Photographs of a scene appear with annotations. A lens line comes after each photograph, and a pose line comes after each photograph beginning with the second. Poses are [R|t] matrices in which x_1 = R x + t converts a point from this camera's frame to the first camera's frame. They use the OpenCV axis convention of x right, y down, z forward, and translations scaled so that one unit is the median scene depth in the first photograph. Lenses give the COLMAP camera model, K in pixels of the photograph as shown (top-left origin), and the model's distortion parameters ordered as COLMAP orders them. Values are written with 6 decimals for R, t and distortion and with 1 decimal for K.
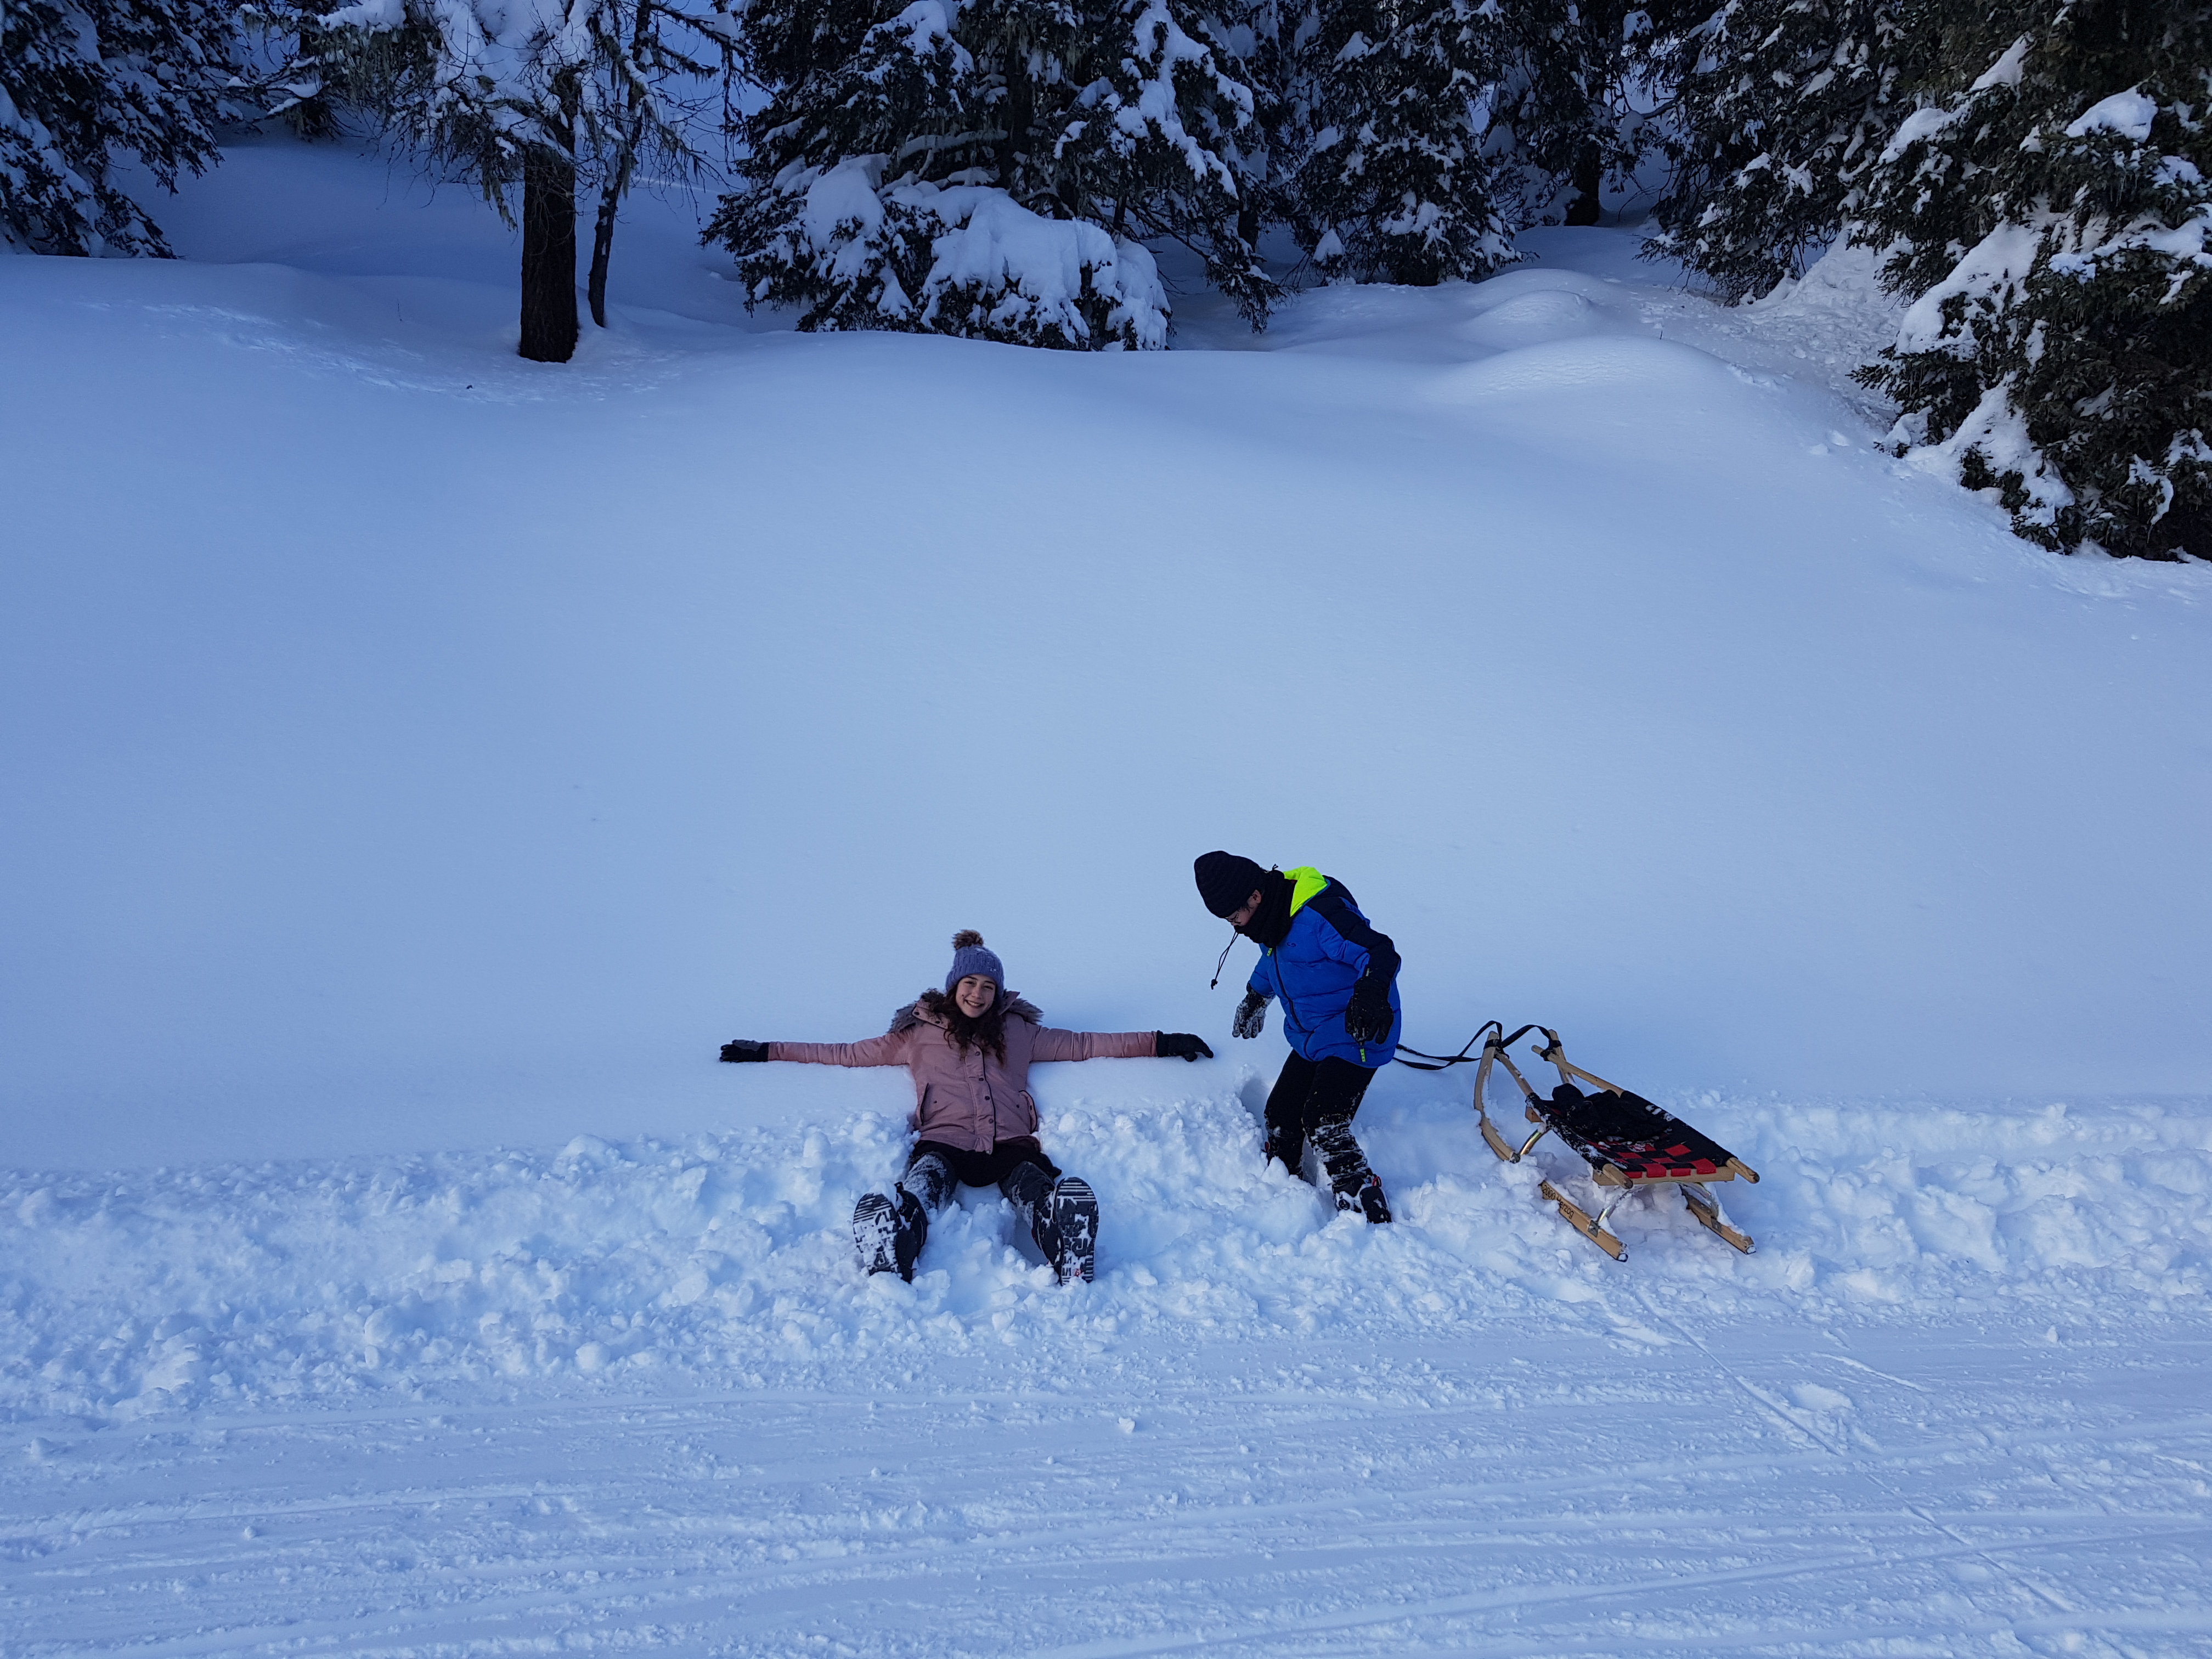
lens RADIAL K [[1735.0, 0, 1122.9], [0, 1735.0, 837.2], [0, 0, 1]] dist [0.078924, -0.124974]
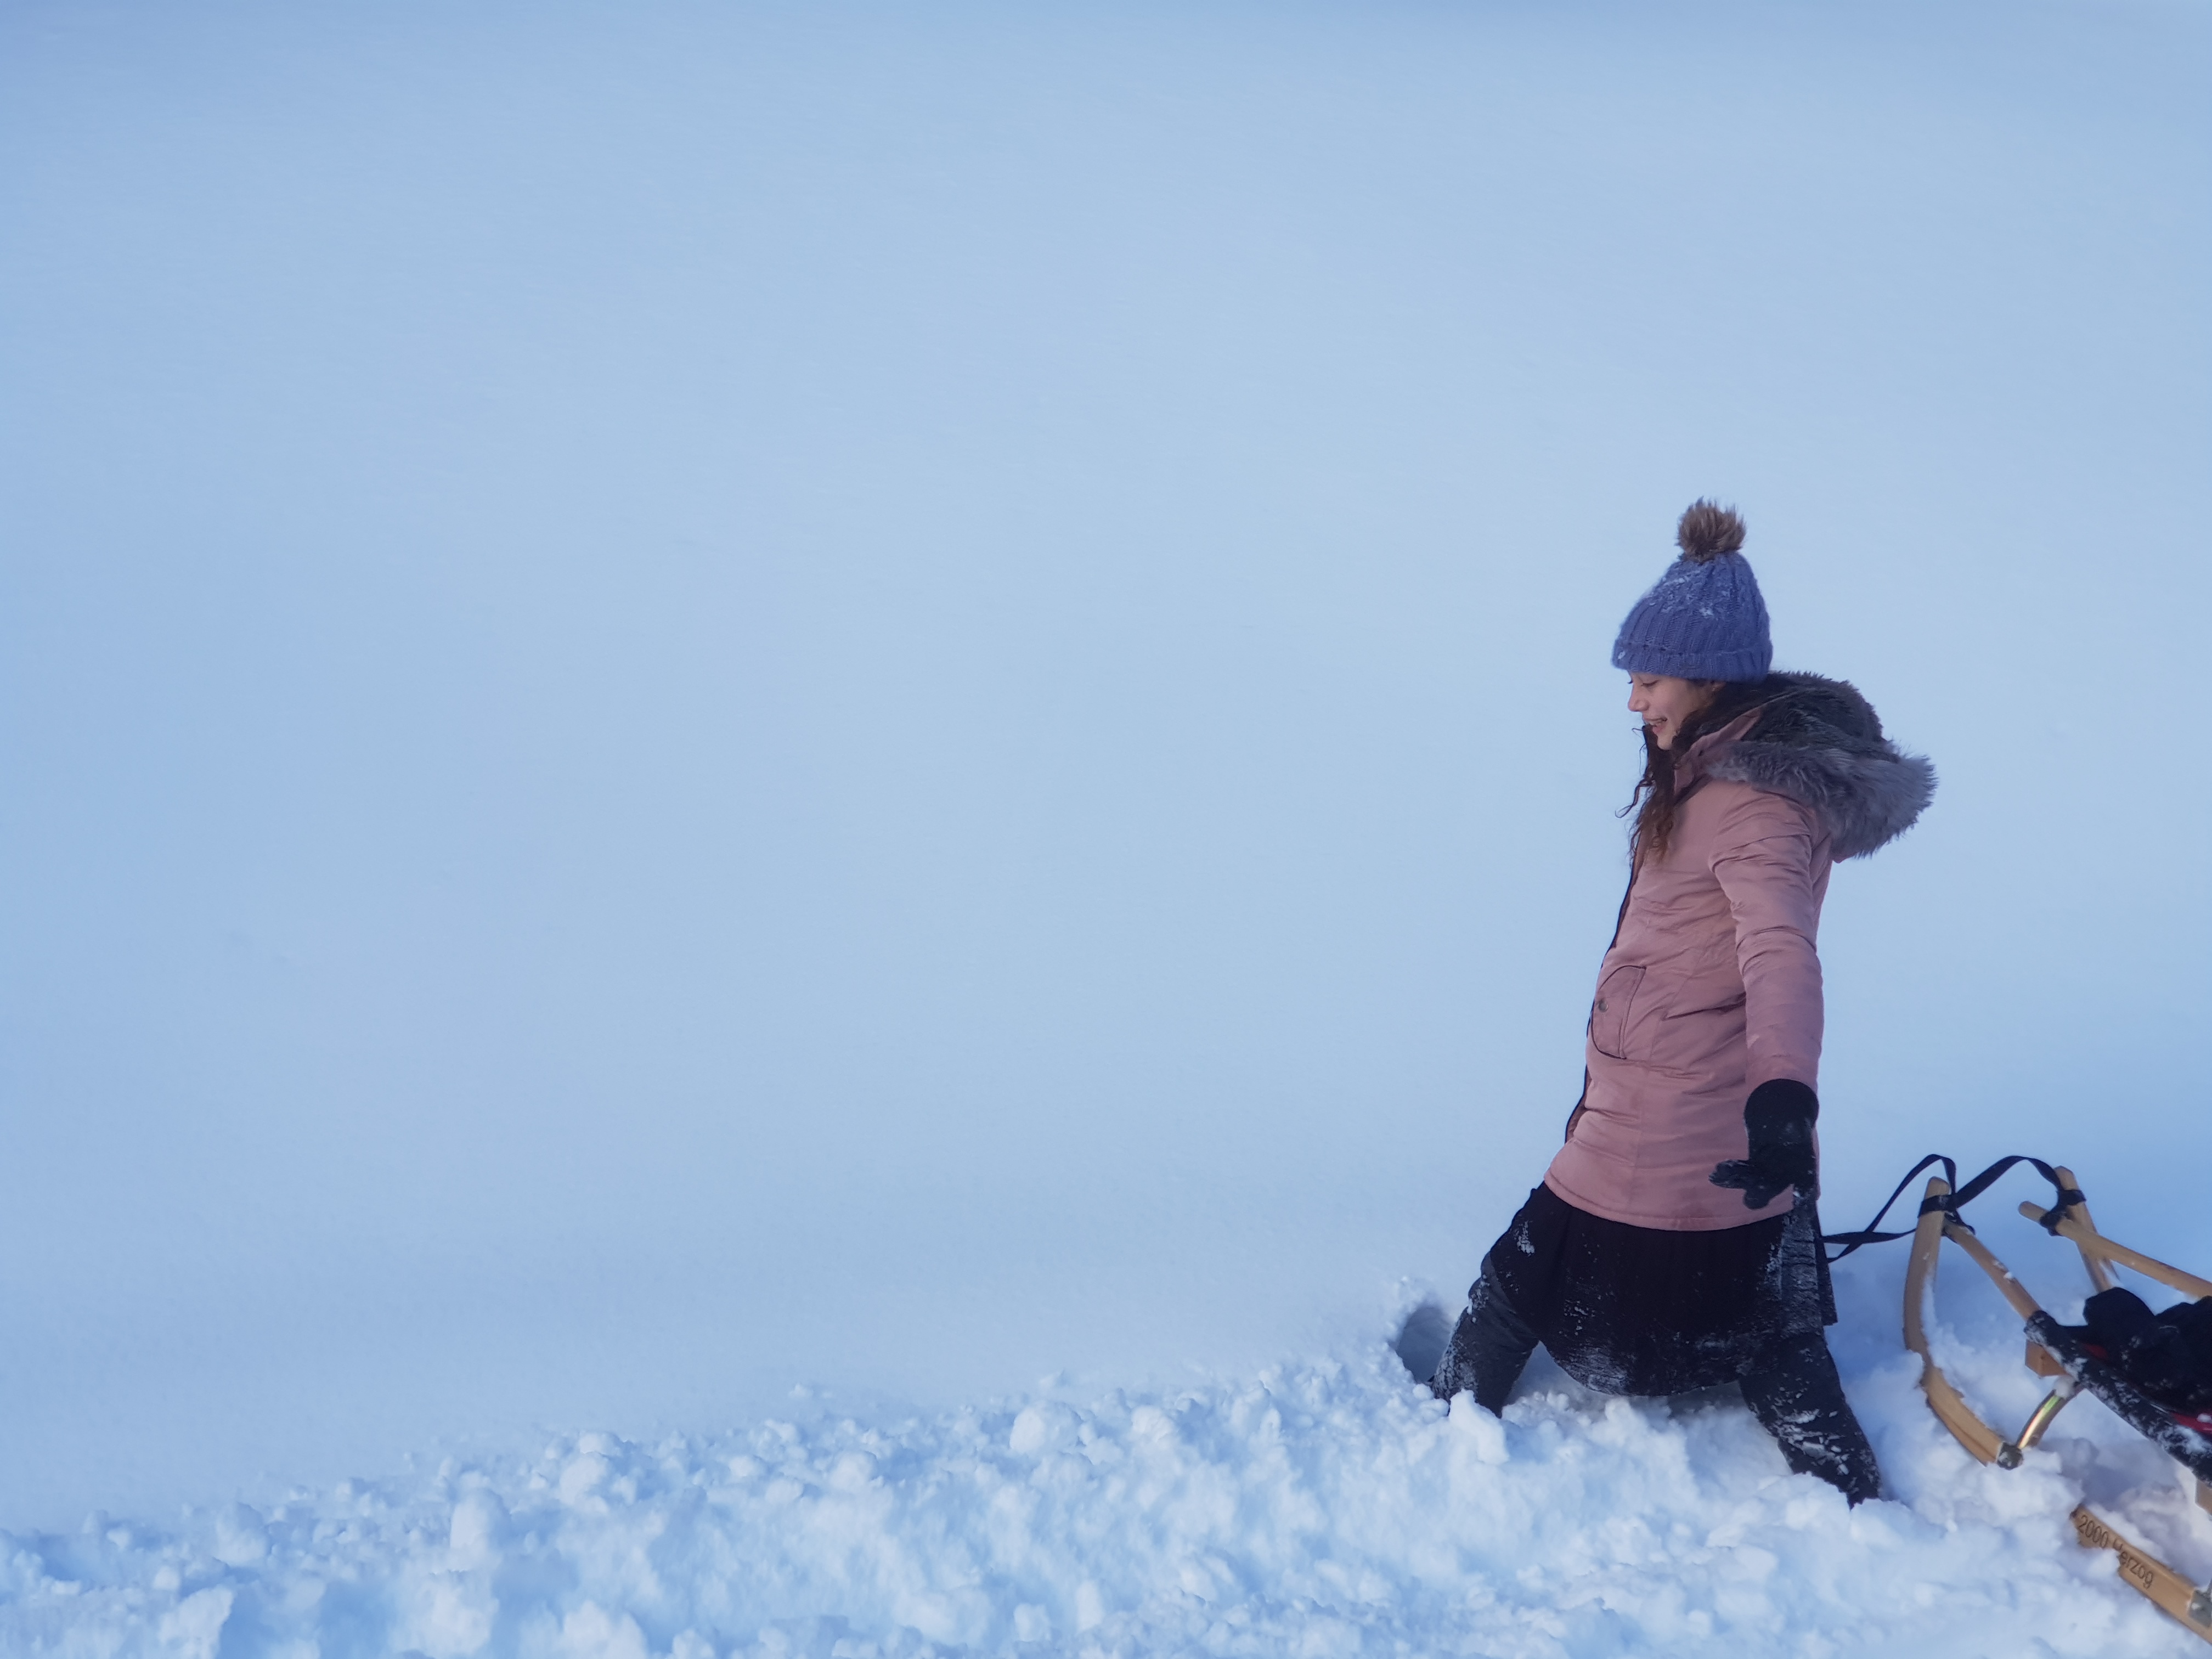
lens RADIAL K [[3319.7, 0, 1076.8], [0, 3319.7, 830.8], [0, 0, 1]] dist [0.053583, 0.082694]
pose [[0.998556, -0.053462, -0.005283, -0.006295], [0.053512, 0.998518, 0.009902, -0.001609], [0.004746, -0.010170, 0.999937, 0.127478]]
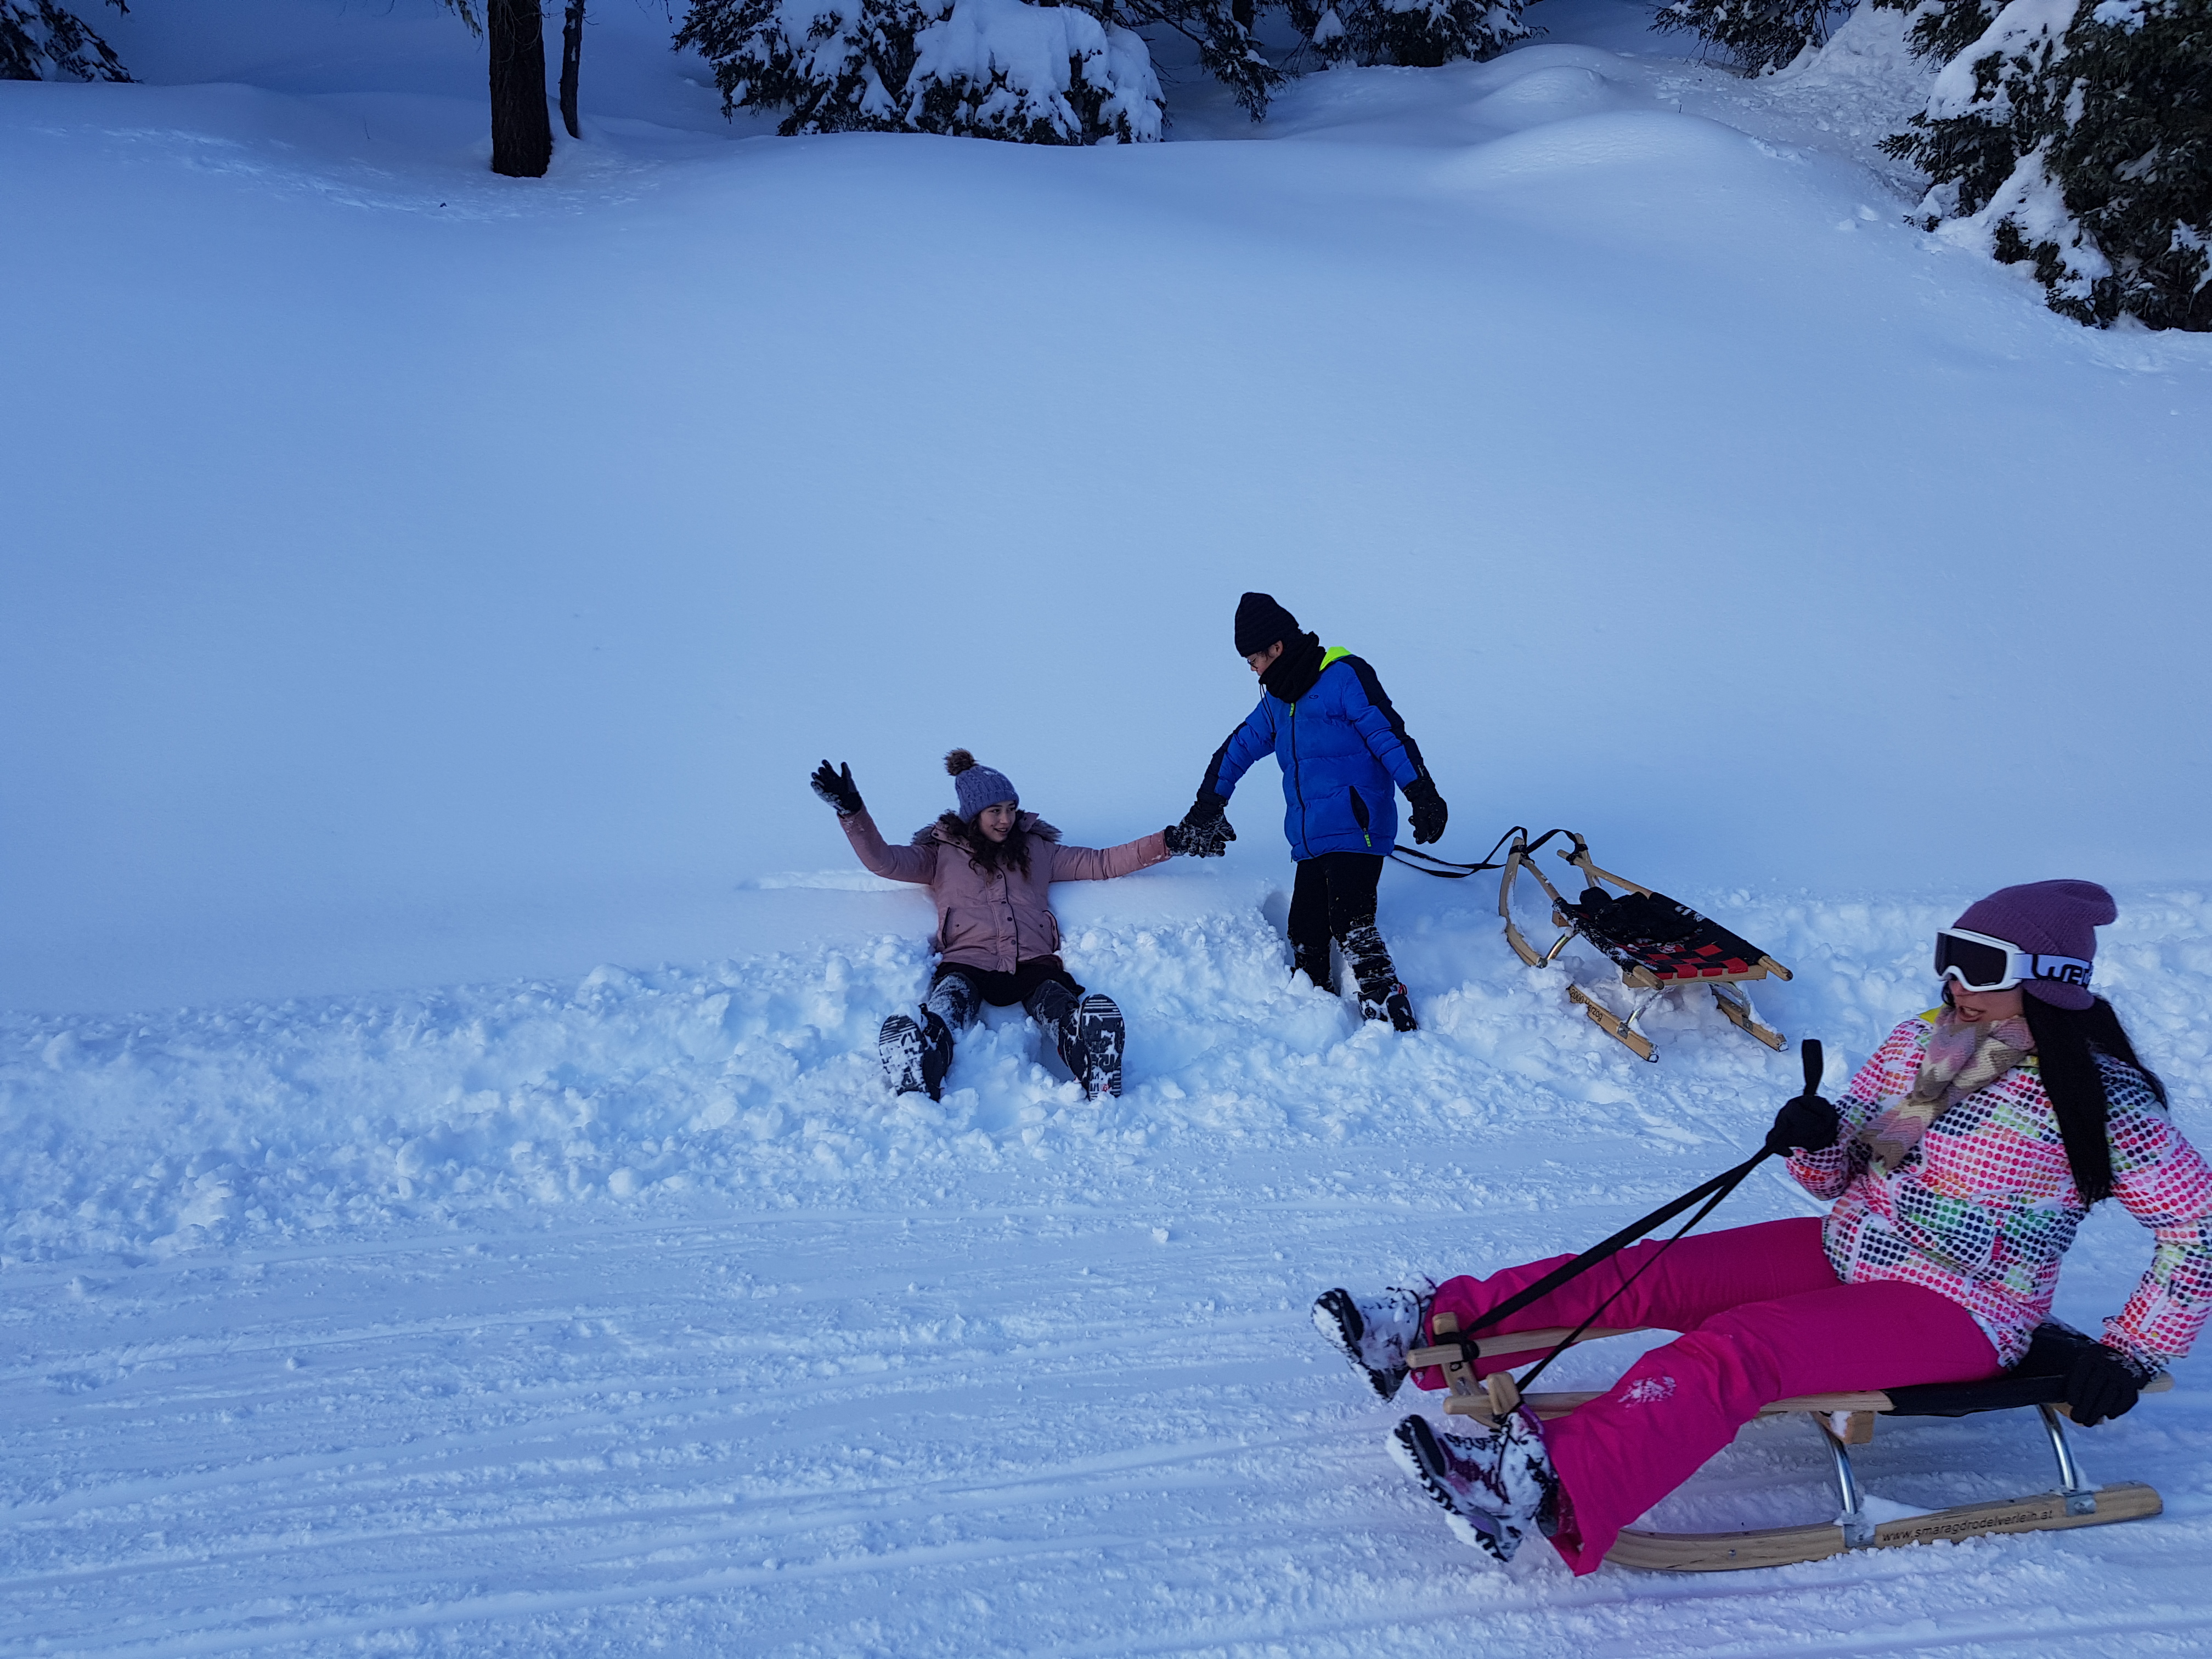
lens RADIAL K [[1729.5, 0, 1105.0], [0, 1729.5, 822.9], [0, 0, 1]] dist [0.085707, -0.131685]
pose [[0.999476, -0.028284, -0.015753, -0.005299], [0.029641, 0.995144, 0.093866, 0.005040], [0.013021, -0.094284, 0.995460, 0.022963]]
